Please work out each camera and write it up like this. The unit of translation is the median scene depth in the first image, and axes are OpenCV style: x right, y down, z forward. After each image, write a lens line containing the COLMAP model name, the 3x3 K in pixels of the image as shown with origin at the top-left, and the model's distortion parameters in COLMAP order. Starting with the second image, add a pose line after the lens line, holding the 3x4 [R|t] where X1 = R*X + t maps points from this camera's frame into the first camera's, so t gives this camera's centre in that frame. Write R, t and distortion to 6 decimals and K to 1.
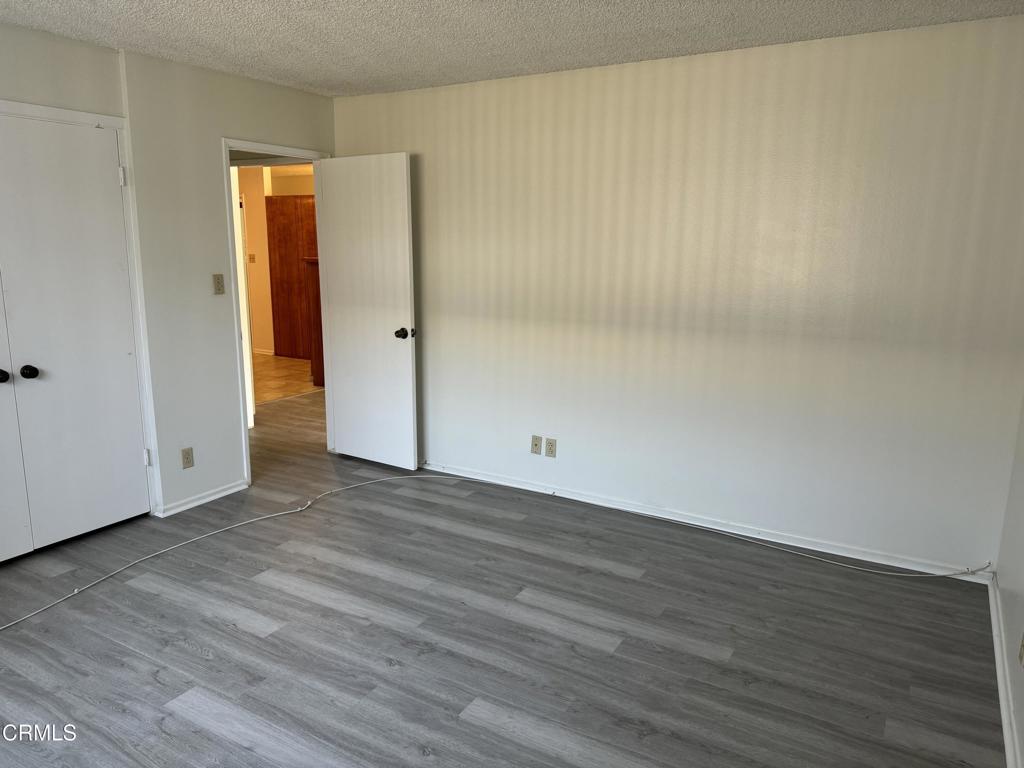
lens RADIAL K [[719.1, 0, 509.2], [0, 719.1, 381.4], [0, 0, 1]] dist [0.022256, -0.021857]
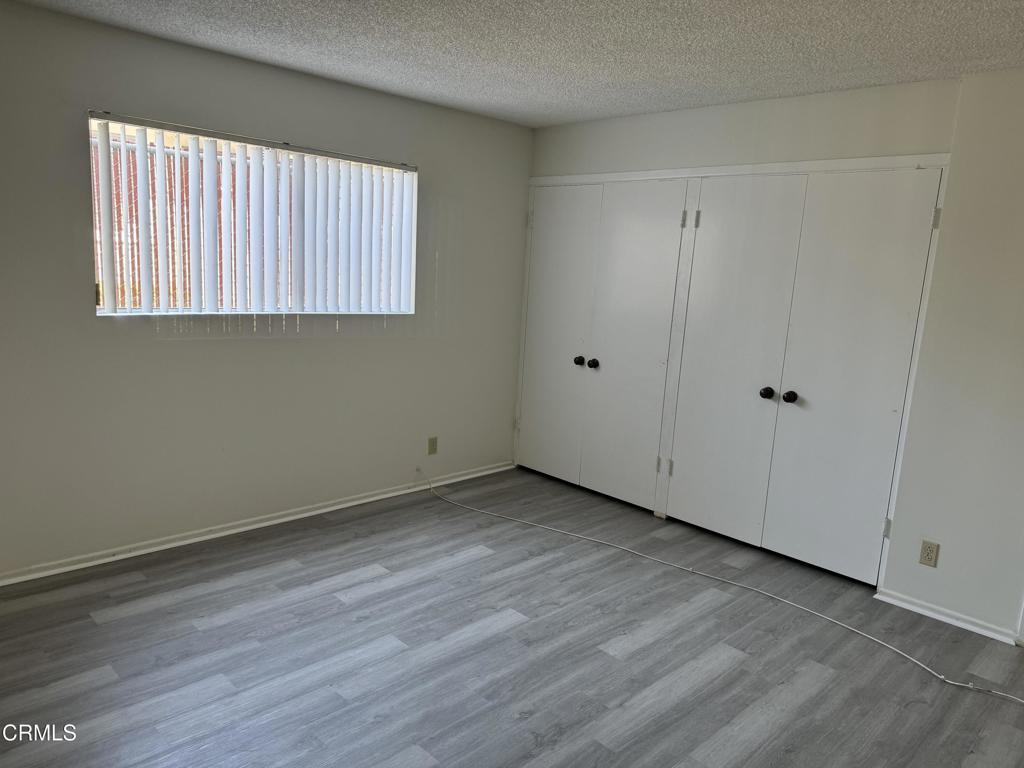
lens RADIAL K [[719.1, 0, 515.8], [0, 719.1, 383.4], [0, 0, 1]] dist [0.022256, -0.021857]
pose [[-0.263793, 0.136060, -0.954935, 0.575968], [-0.237644, 0.950318, 0.201049, -0.172752], [0.934847, 0.279970, -0.218353, 0.911129]]
